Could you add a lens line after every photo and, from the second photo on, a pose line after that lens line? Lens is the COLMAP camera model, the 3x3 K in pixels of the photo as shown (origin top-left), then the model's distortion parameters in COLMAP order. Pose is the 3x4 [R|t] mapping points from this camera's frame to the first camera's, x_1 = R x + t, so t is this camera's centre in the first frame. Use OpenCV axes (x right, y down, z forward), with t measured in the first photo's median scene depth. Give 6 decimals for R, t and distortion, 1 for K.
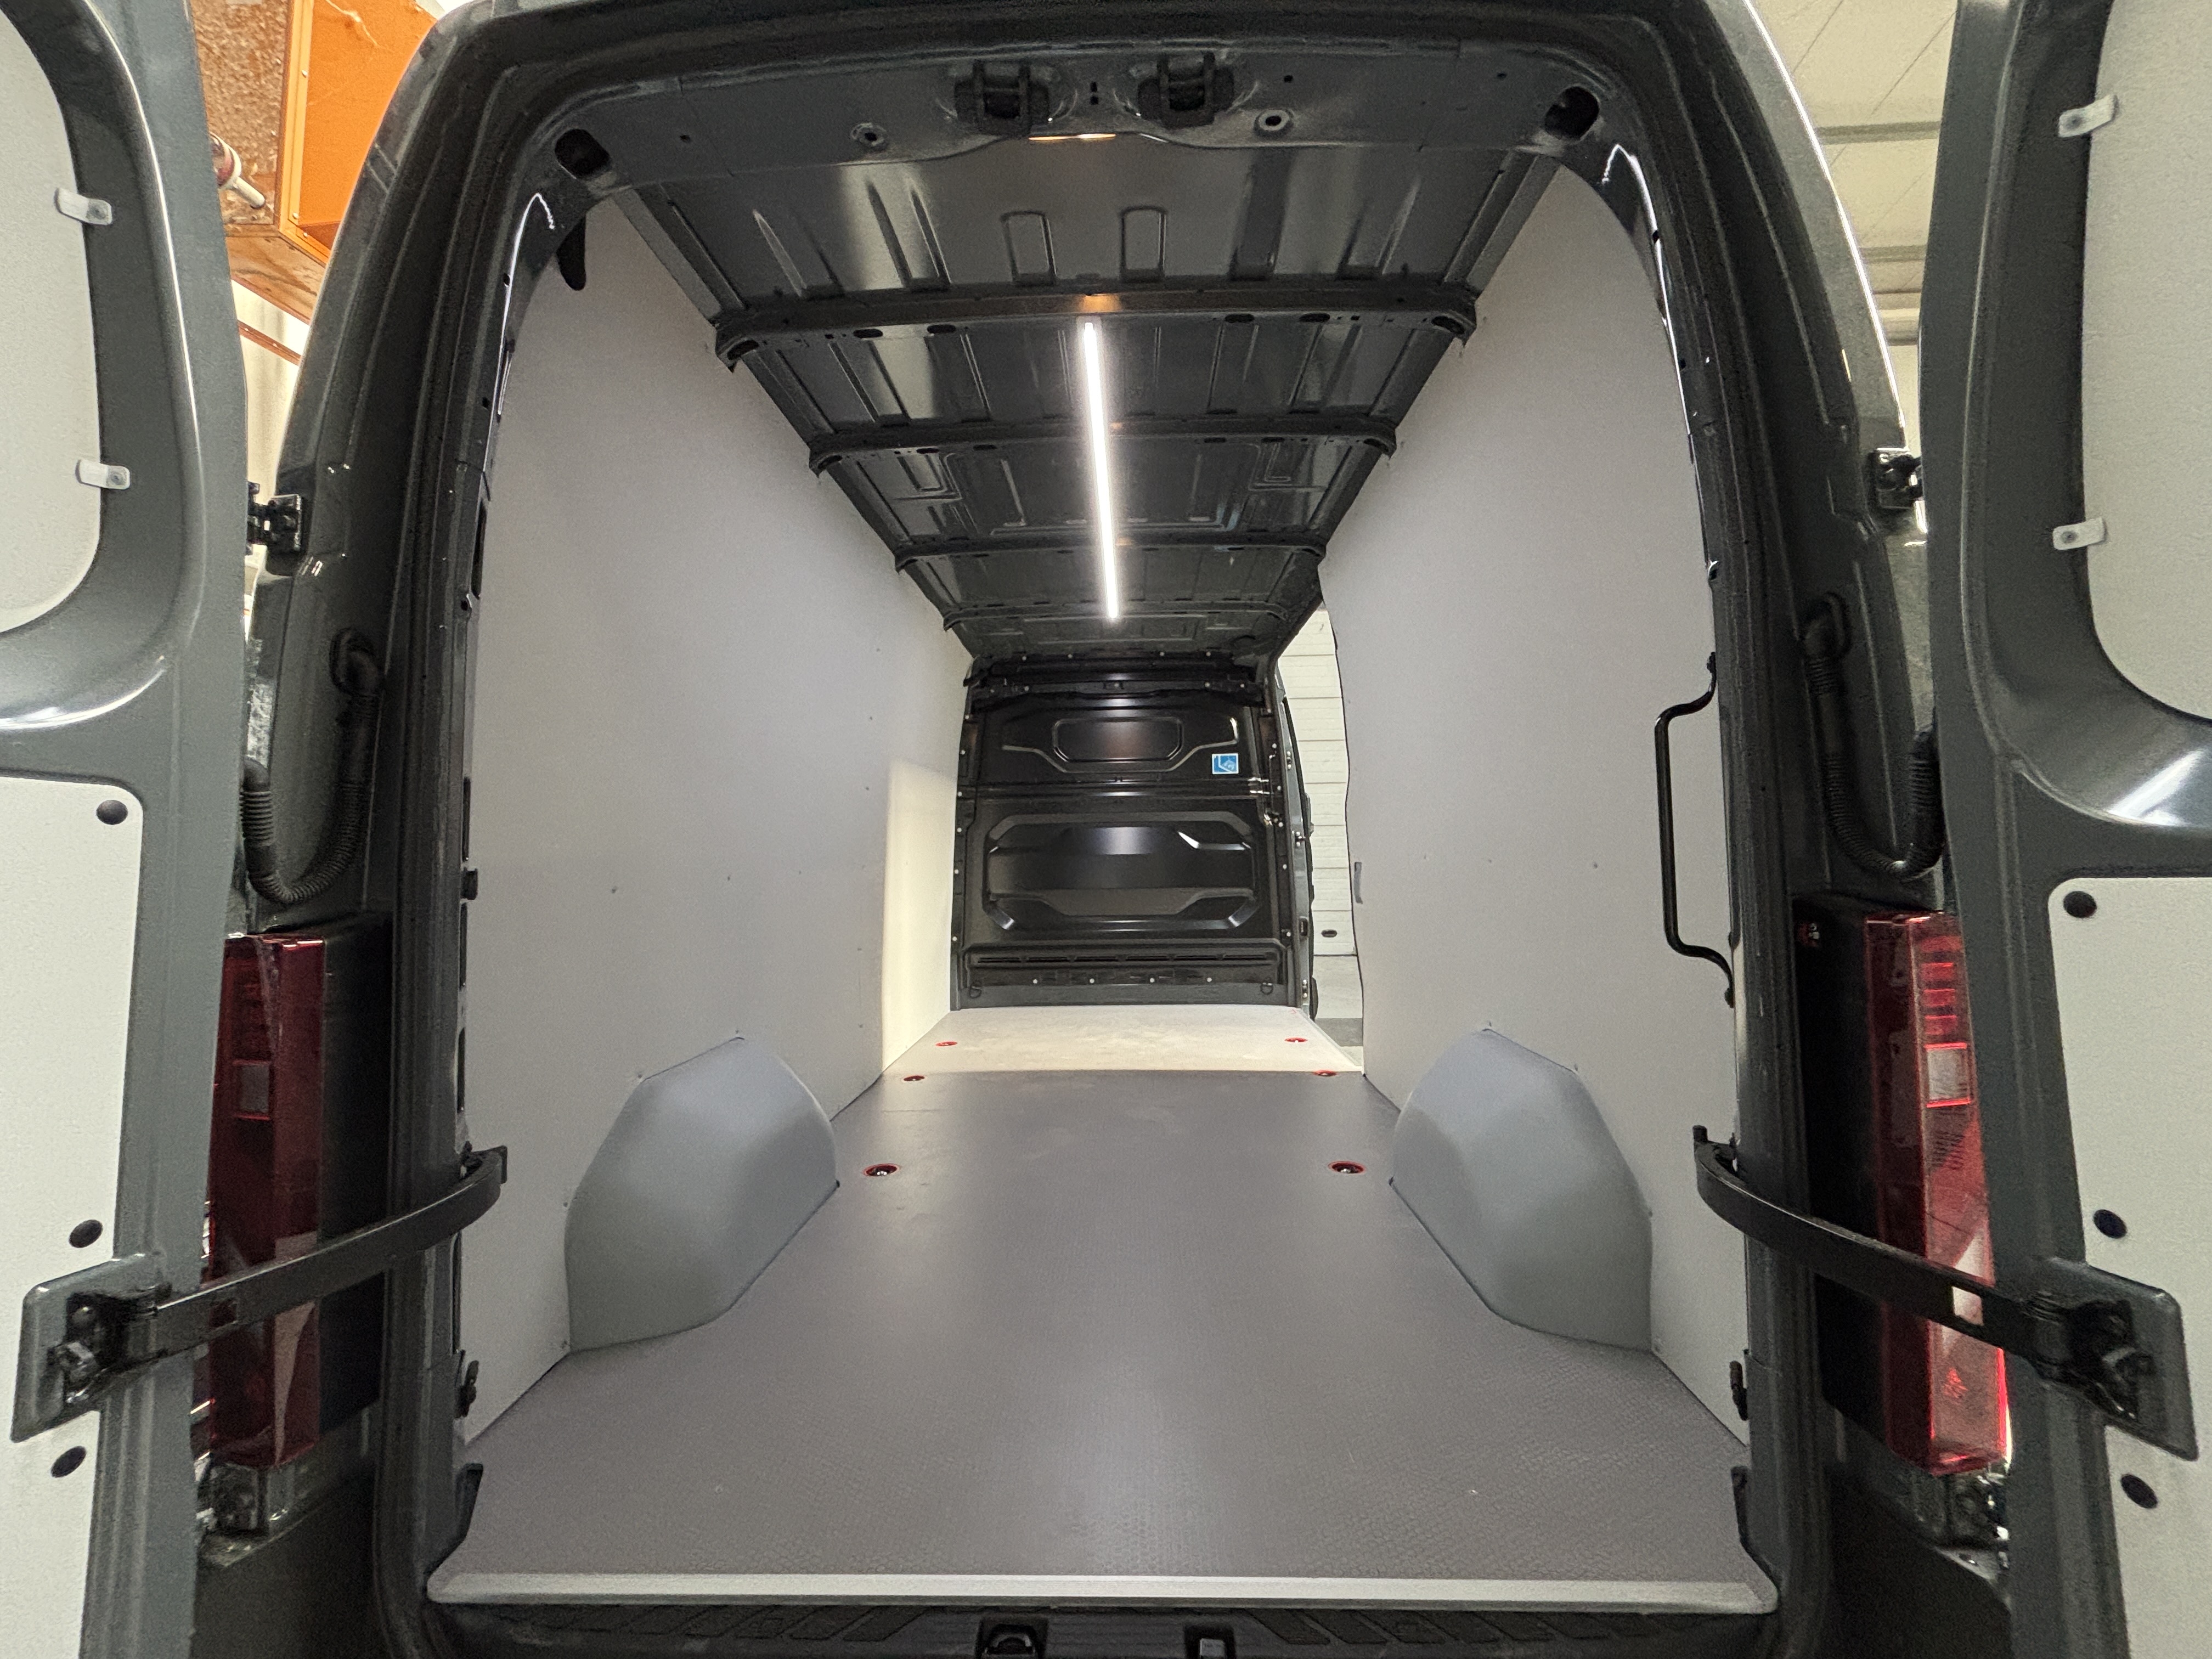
lens RADIAL K [[903.4, 0, 1106.0], [0, 903.4, 829.5], [0, 0, 1]] dist [0.002152, -0.000015]
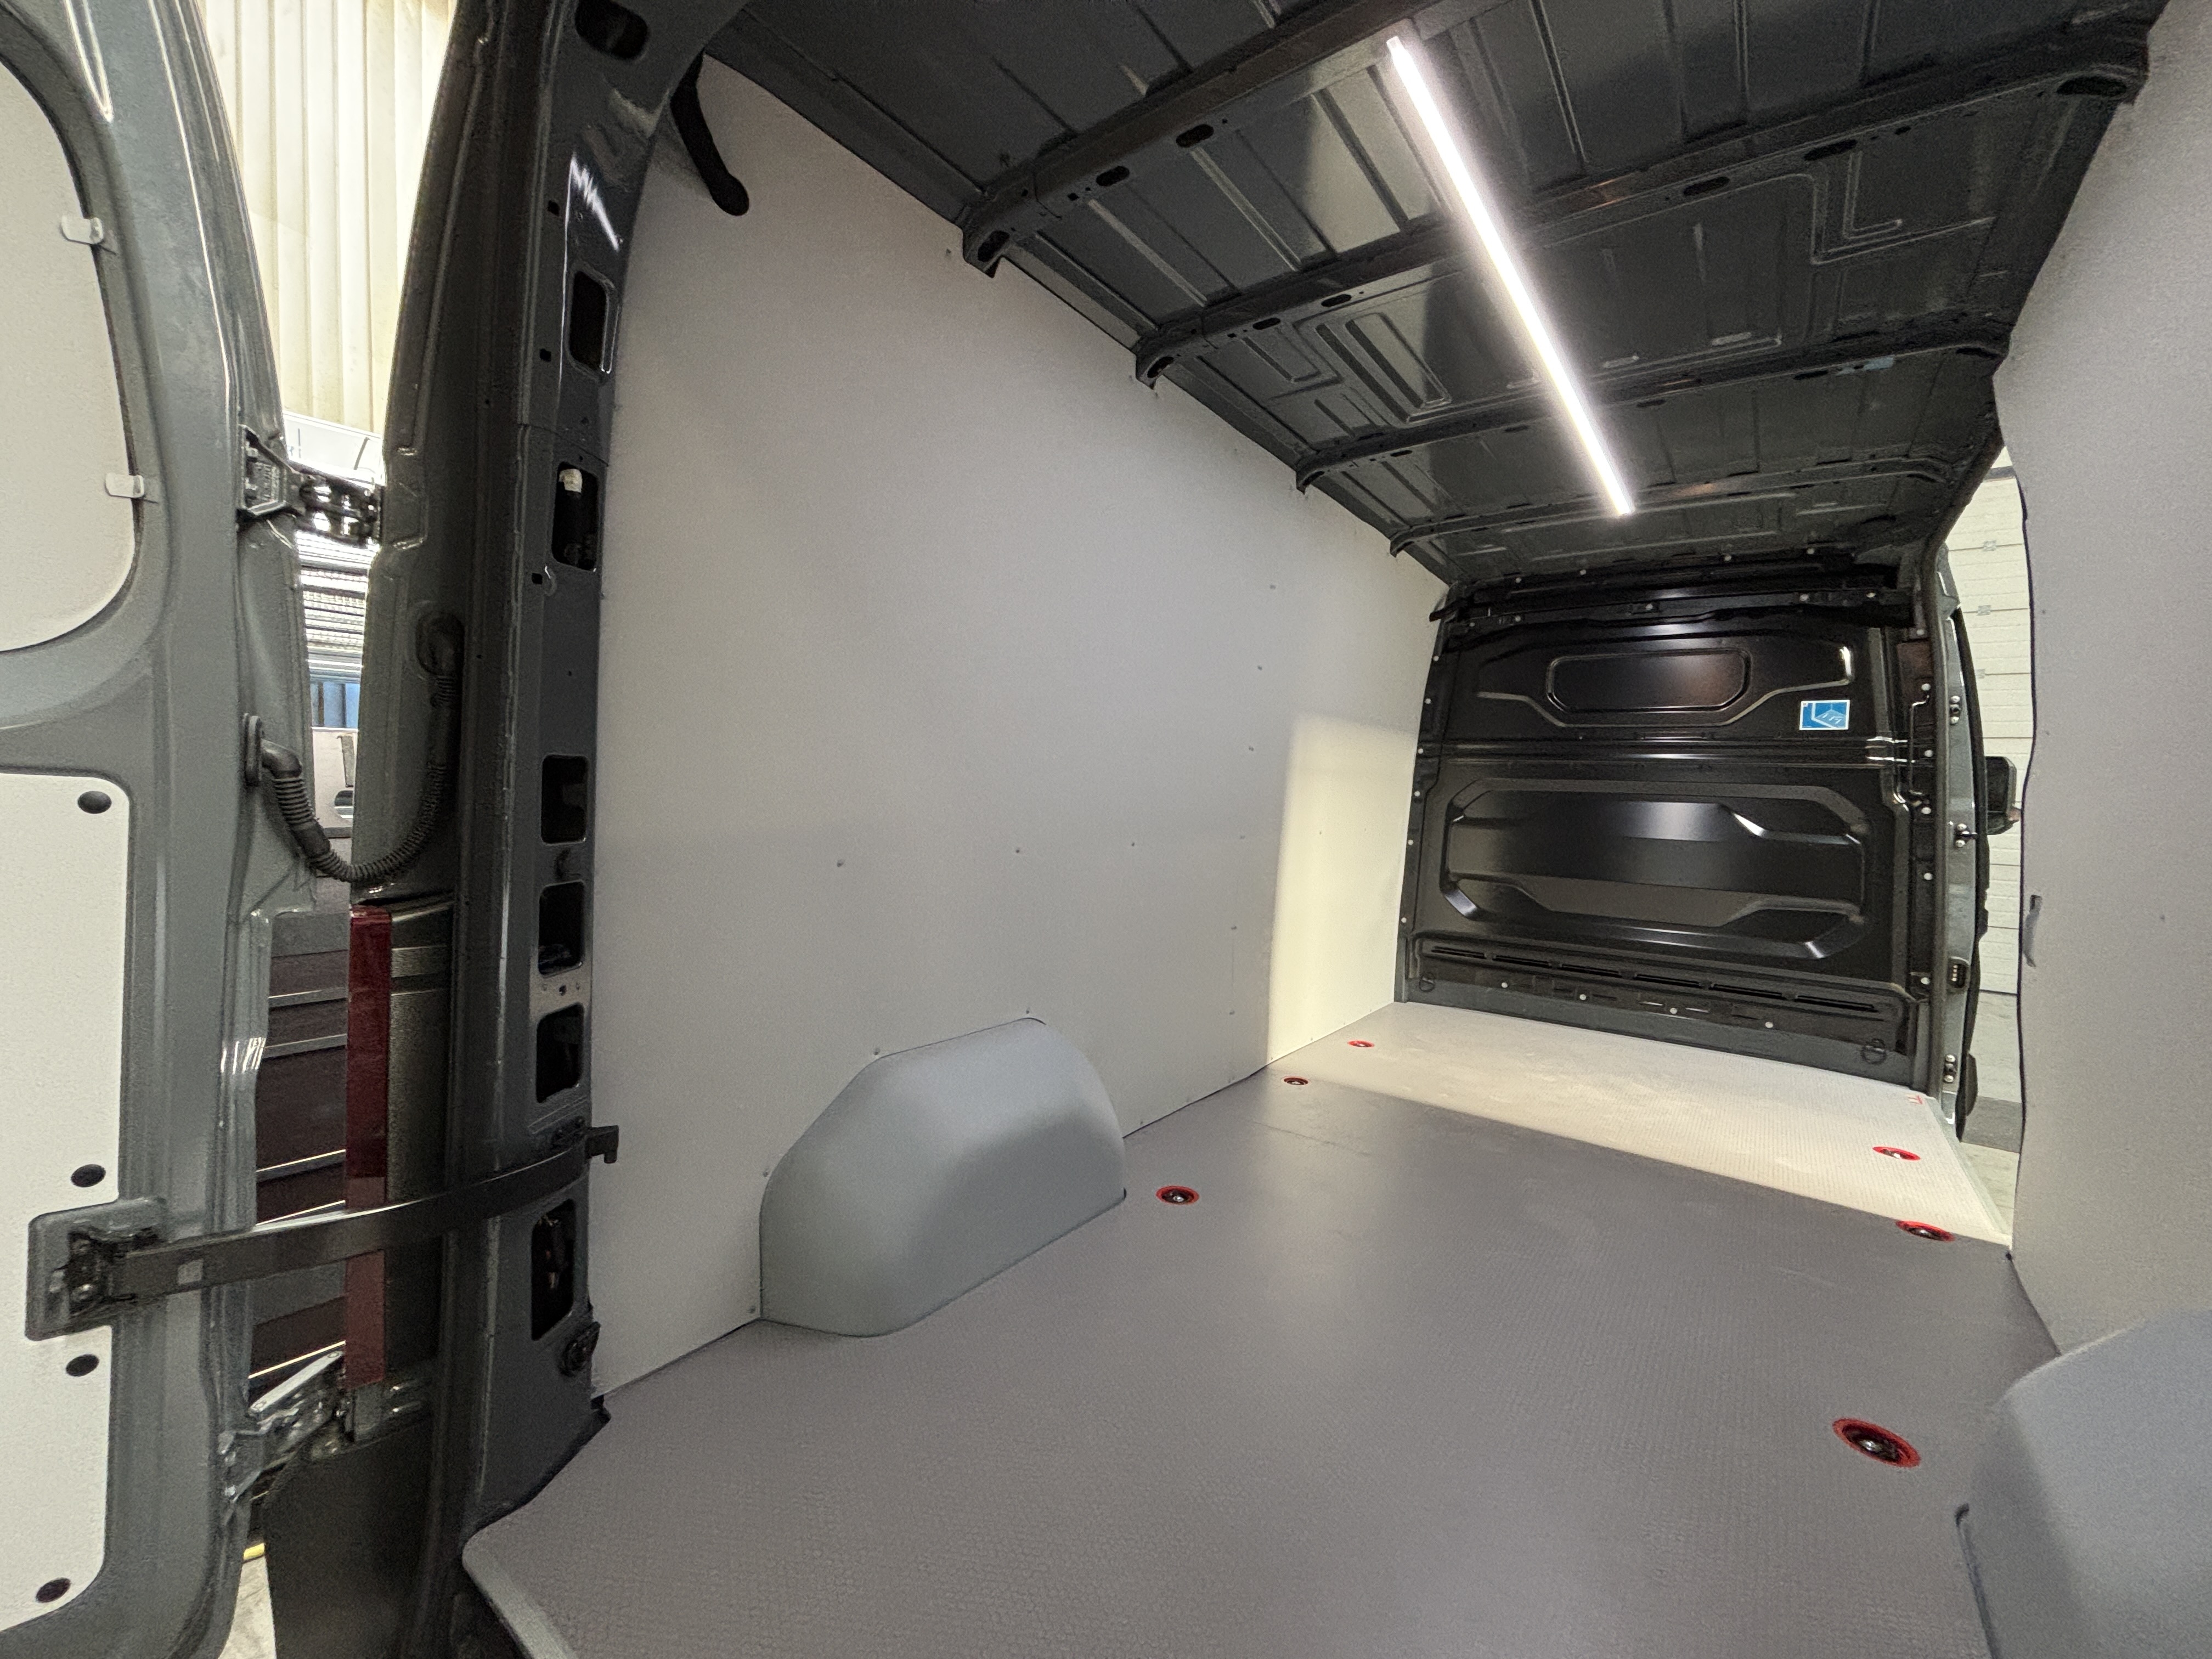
lens RADIAL K [[911.2, 0, 1106.0], [0, 911.2, 829.5], [0, 0, 1]] dist [0.000732, 0.000139]
pose [[0.818376, 0.073428, -0.569973, 0.094323], [-0.037176, 0.996491, 0.074996, -0.020658], [0.573480, -0.040185, 0.818234, 0.145956]]
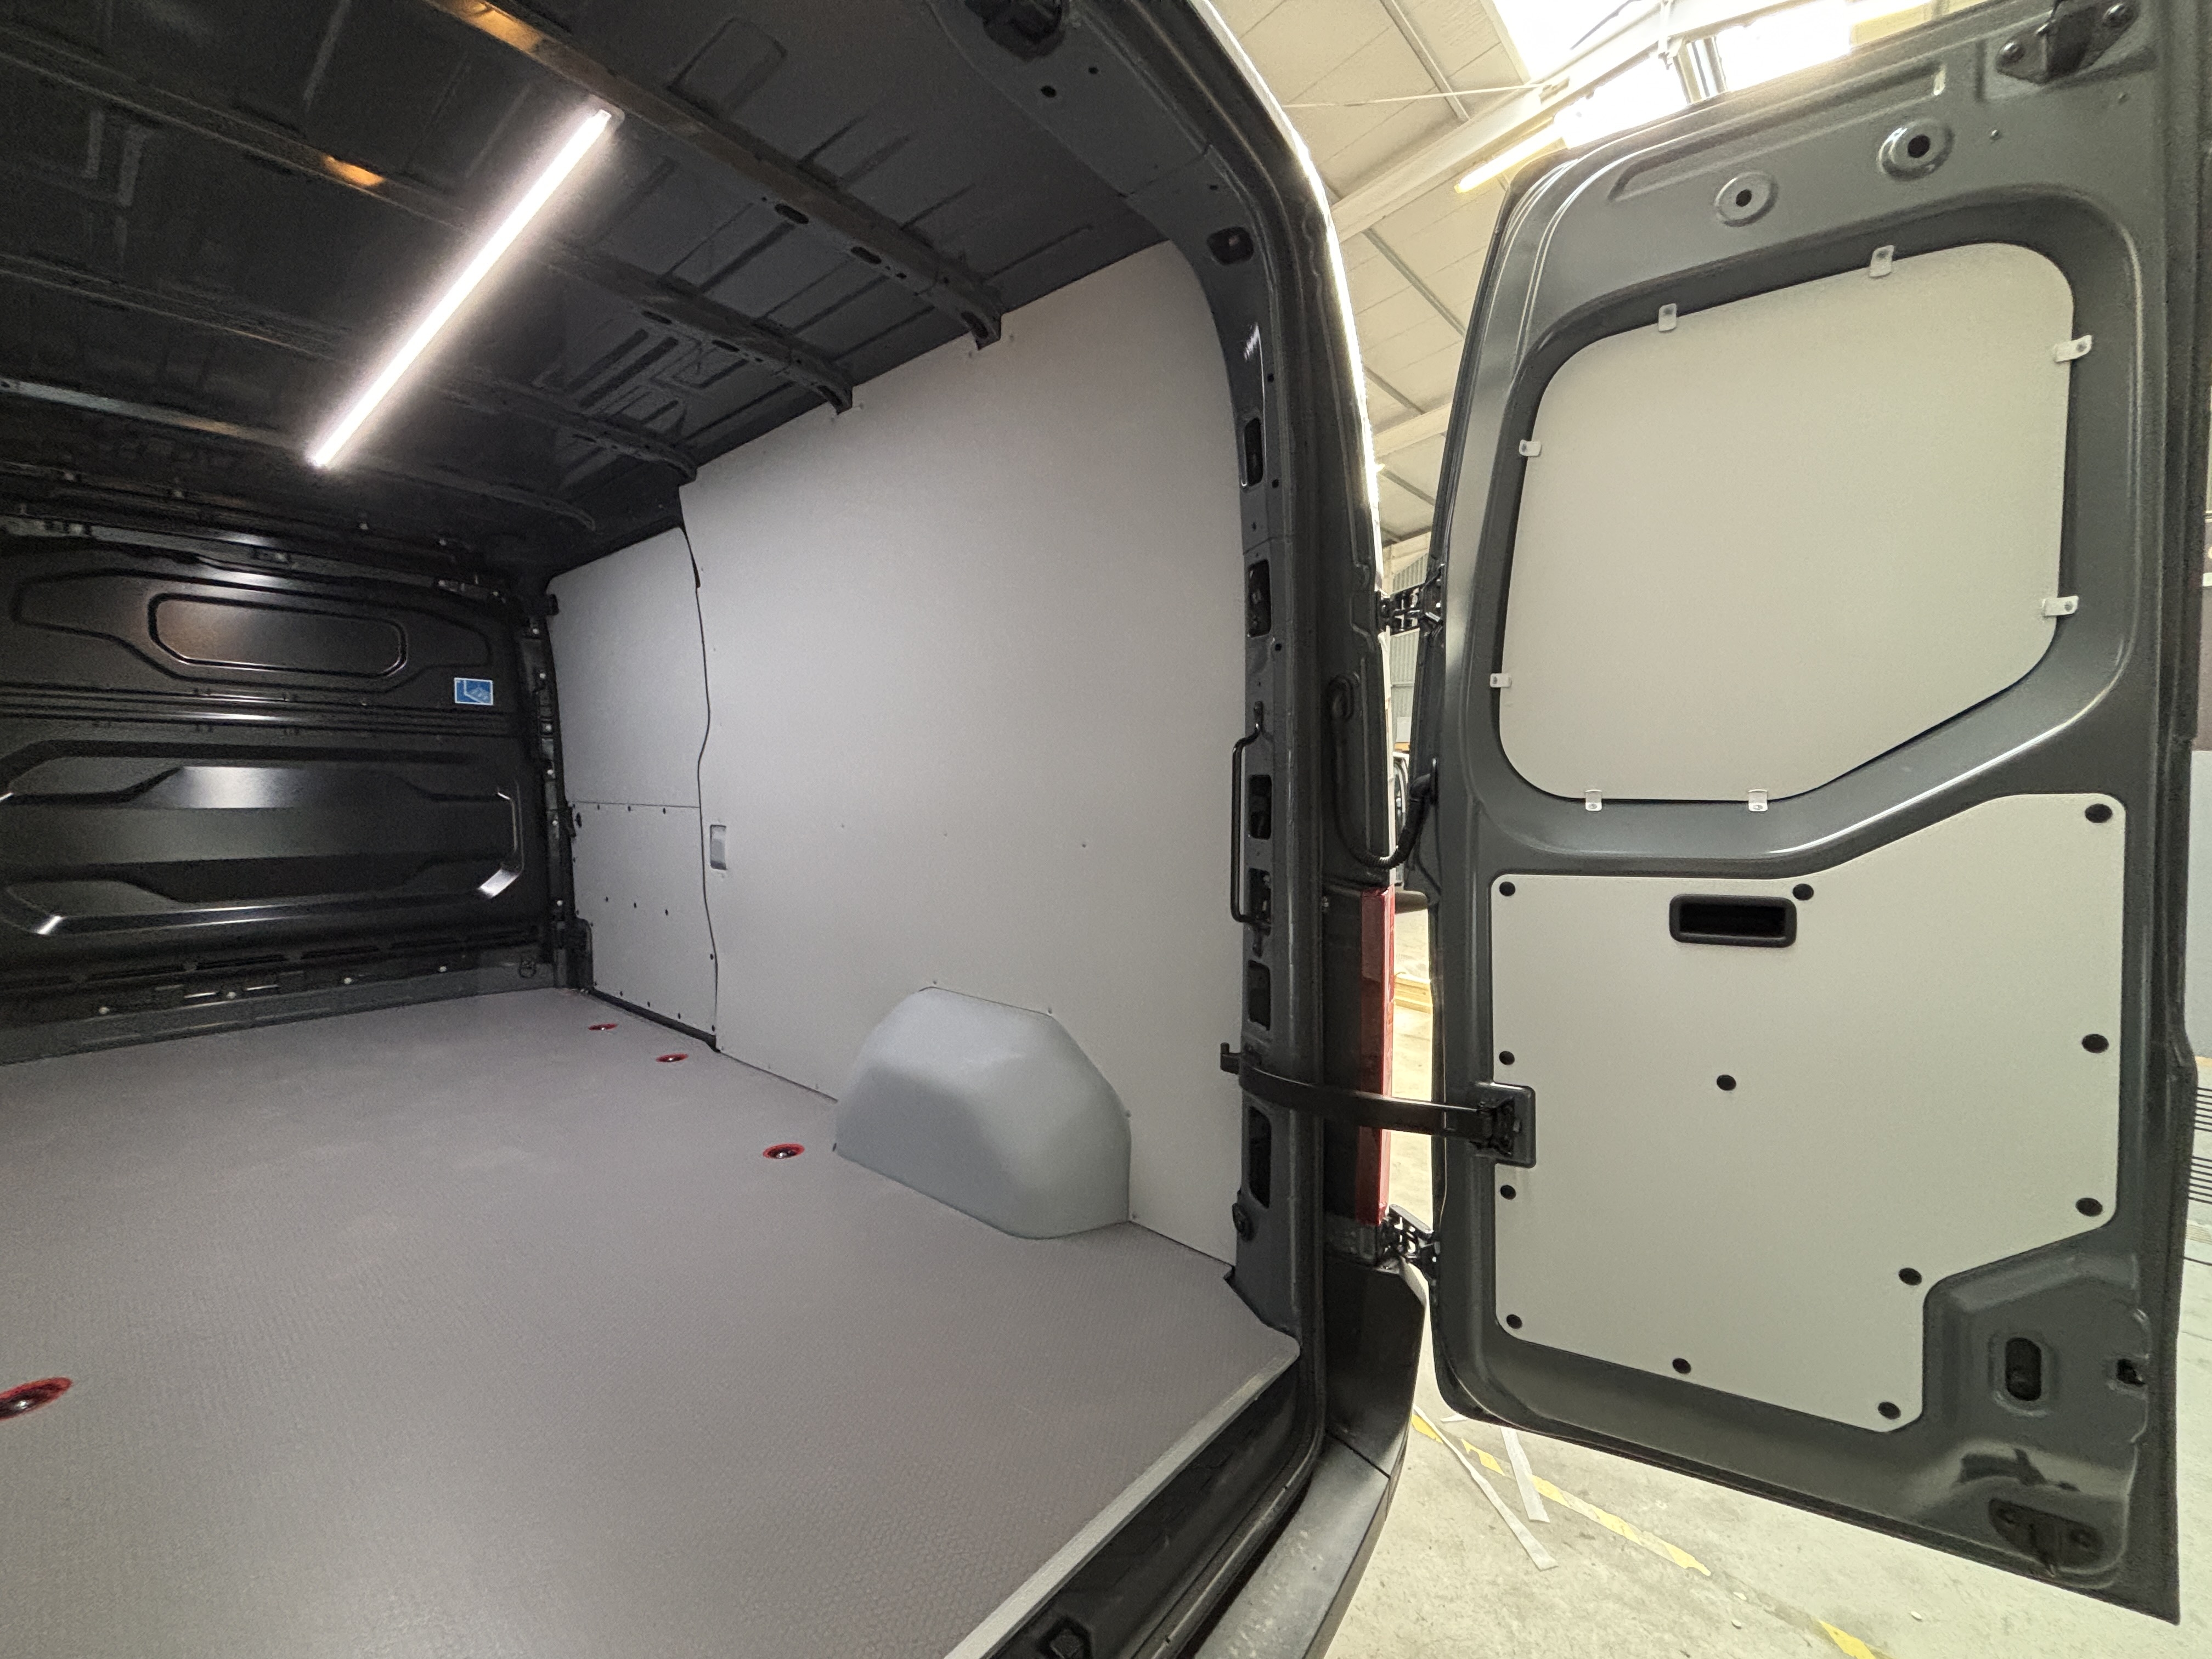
lens RADIAL K [[903.4, 0, 1106.0], [0, 903.4, 829.5], [0, 0, 1]] dist [0.002152, -0.000015]
pose [[0.626103, -0.014151, 0.779612, -0.145698], [-0.040225, 0.997918, 0.050417, -0.016389], [-0.778702, -0.062926, 0.624230, 0.085669]]
